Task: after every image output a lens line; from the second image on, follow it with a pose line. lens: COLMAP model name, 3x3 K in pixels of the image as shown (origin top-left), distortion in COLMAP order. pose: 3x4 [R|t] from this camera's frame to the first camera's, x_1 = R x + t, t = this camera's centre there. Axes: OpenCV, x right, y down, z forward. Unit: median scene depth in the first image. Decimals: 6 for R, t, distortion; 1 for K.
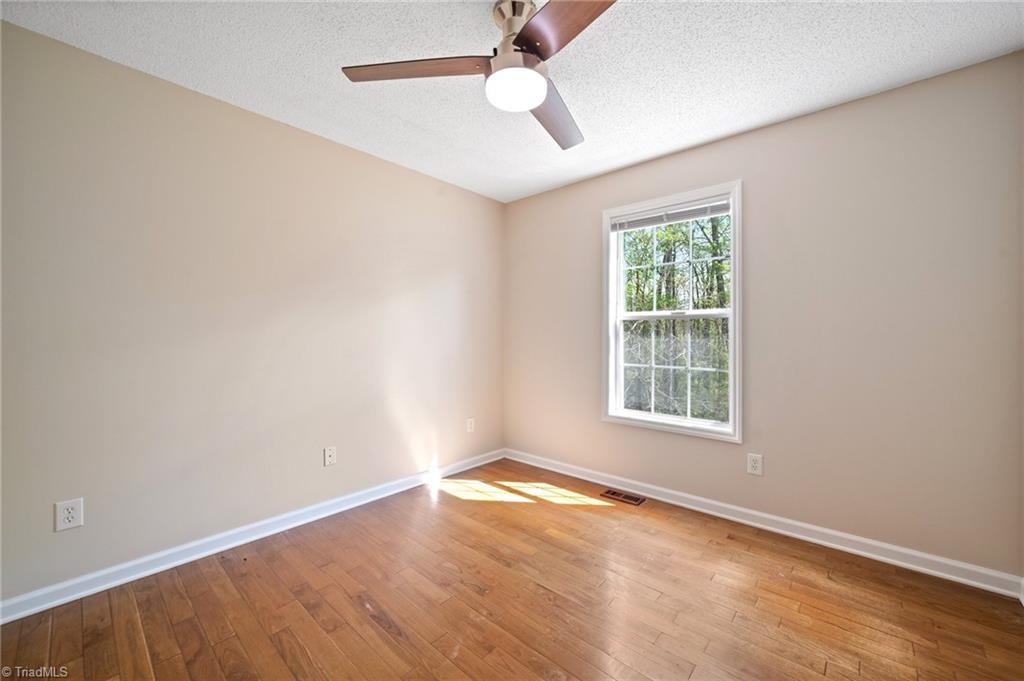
lens RADIAL K [[397.3, 0, 509.9], [0, 397.3, 331.9], [0, 0, 1]] dist [-0.011328, 0.001741]
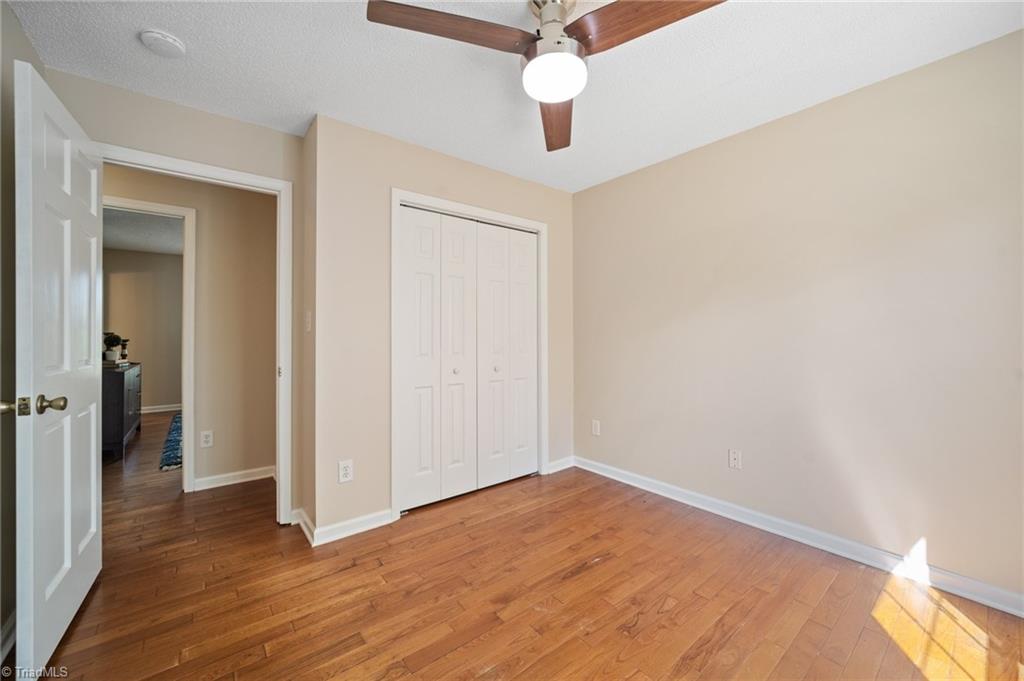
lens RADIAL K [[397.3, 0, 537.4], [0, 397.3, 332.2], [0, 0, 1]] dist [-0.011328, 0.001741]
pose [[-0.124760, -0.007283, -0.992160, 0.842770], [0.014286, 0.999856, -0.009136, 0.005179], [0.992084, -0.015313, -0.124638, 0.945717]]
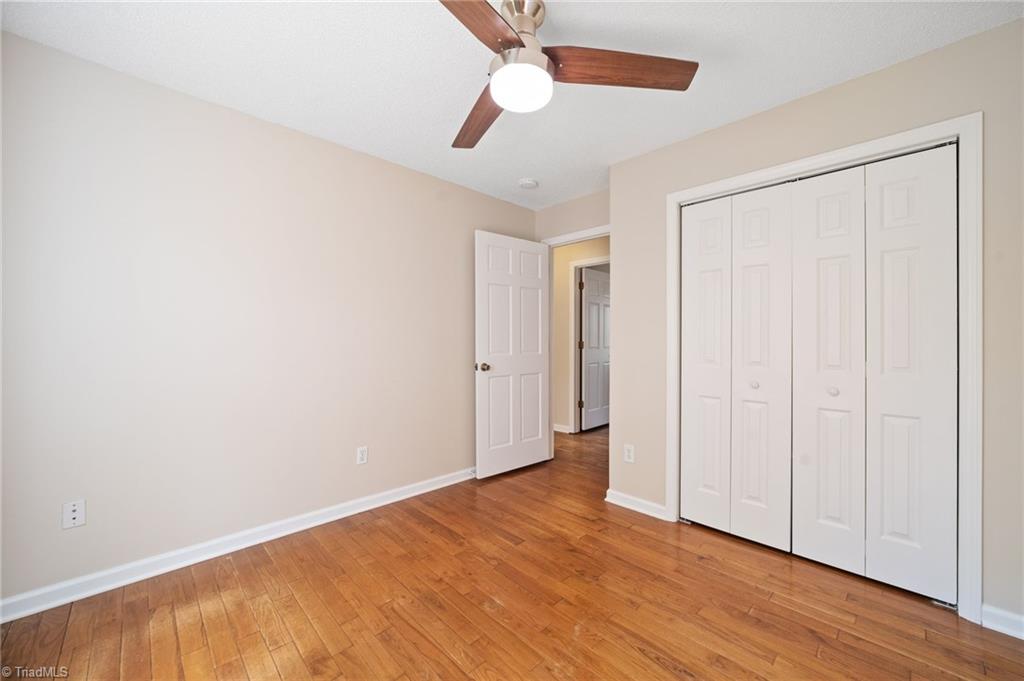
lens RADIAL K [[397.3, 0, 513.3], [0, 397.3, 340.3], [0, 0, 1]] dist [-0.011328, 0.001741]
pose [[-0.998216, -0.003652, 0.059593, -0.019153], [-0.004271, 0.999938, -0.010256, 0.016280], [-0.059552, -0.010492, -0.998170, 1.737716]]
